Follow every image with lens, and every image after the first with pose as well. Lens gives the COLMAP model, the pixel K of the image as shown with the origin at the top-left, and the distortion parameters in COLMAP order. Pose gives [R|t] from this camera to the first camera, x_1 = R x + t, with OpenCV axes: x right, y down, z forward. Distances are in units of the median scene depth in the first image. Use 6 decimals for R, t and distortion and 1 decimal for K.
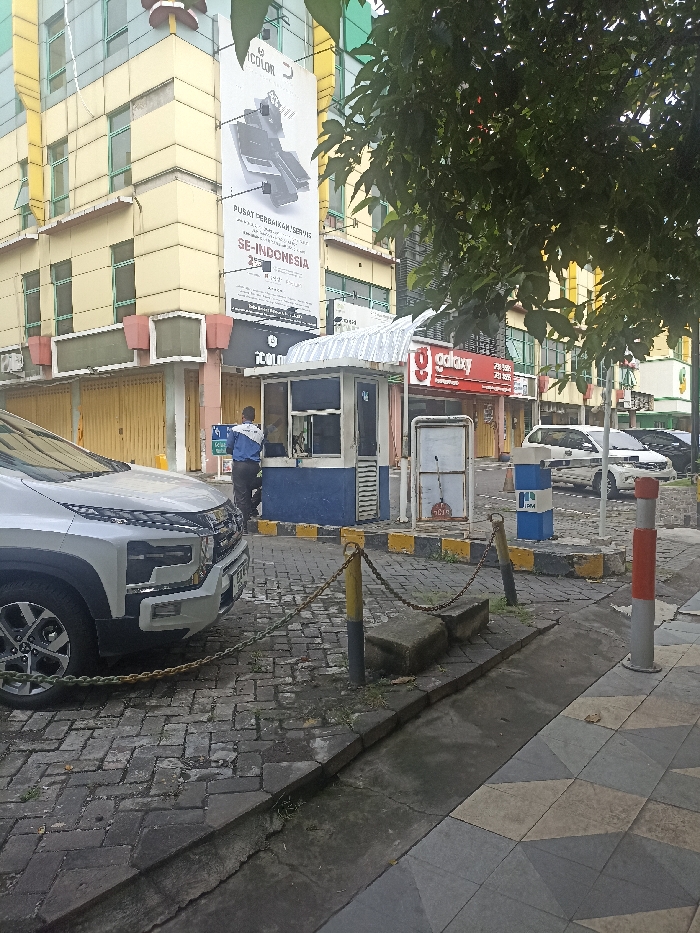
lens RADIAL K [[689.7, 0, 345.0], [0, 689.7, 461.3], [0, 0, 1]] dist [0.015463, -0.006448]
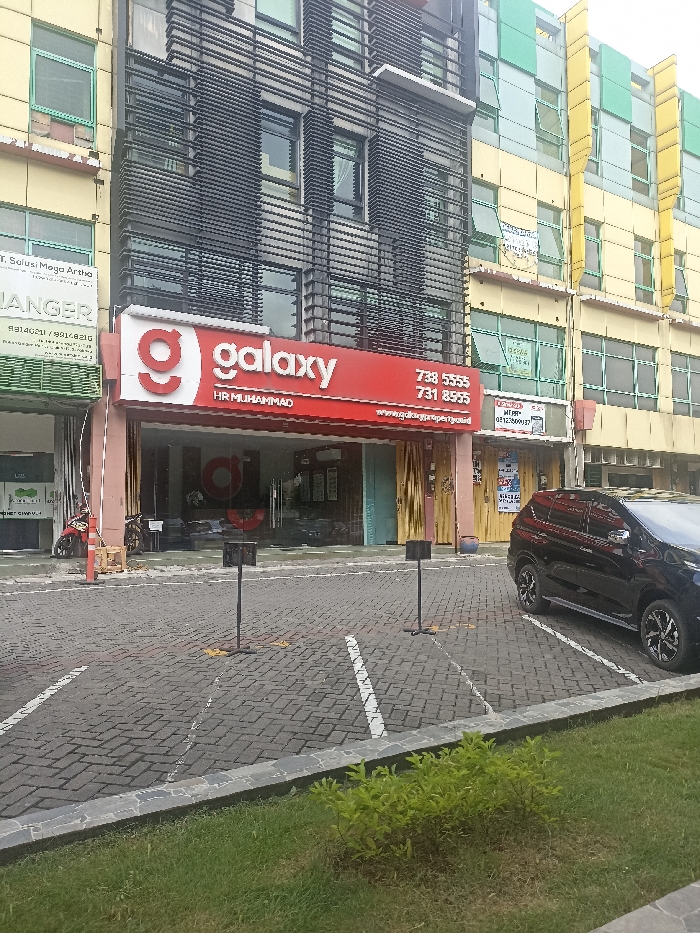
lens RADIAL K [[689.7, 0, 354.0], [0, 689.7, 474.4], [0, 0, 1]] dist [0.015463, -0.006448]
pose [[0.940979, 0.001593, -0.338461, 0.400978], [-0.027609, 0.997018, -0.072066, -0.023056], [0.337337, 0.077157, 0.938217, 0.546397]]
